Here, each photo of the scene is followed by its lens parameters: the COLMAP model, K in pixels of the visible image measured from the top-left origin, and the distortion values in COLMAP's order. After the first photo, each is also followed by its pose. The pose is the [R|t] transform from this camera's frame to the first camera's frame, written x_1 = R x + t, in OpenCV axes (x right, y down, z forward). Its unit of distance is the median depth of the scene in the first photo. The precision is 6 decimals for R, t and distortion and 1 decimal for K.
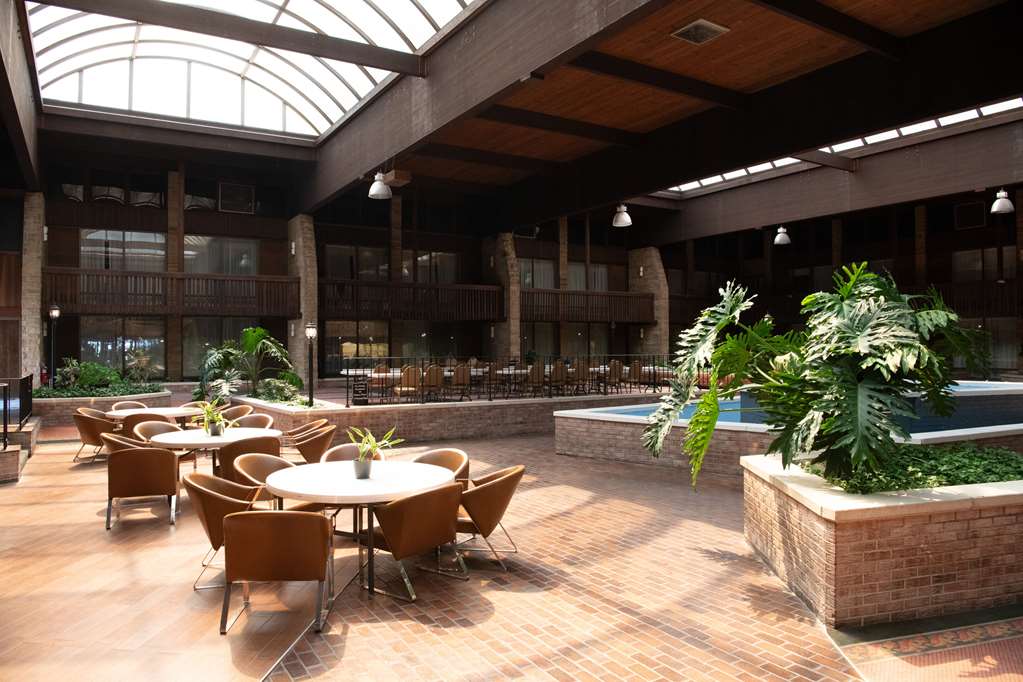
lens RADIAL K [[706.2, 0, 511.5], [0, 706.2, 341.0], [0, 0, 1]] dist [-0.075473, 0.016886]
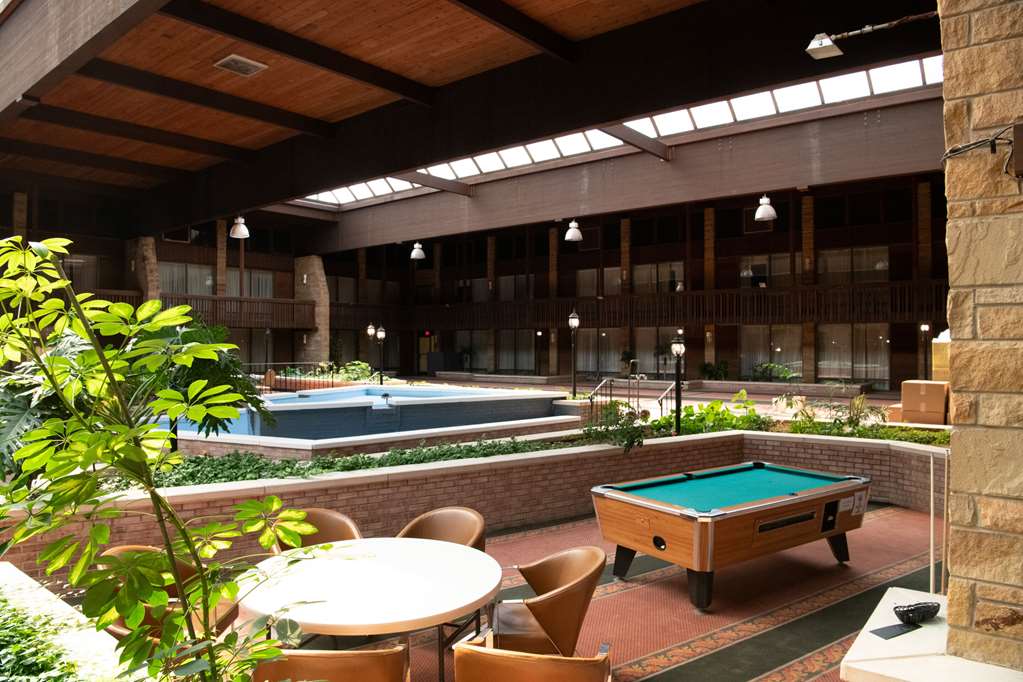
lens RADIAL K [[706.2, 0, 511.5], [0, 706.2, 341.0], [0, 0, 1]] dist [-0.075473, 0.016886]
pose [[0.948405, 0.006250, 0.316998, 0.169224], [-0.006152, 0.999980, -0.001311, -0.010064], [-0.317000, -0.000707, 0.948425, -0.076251]]
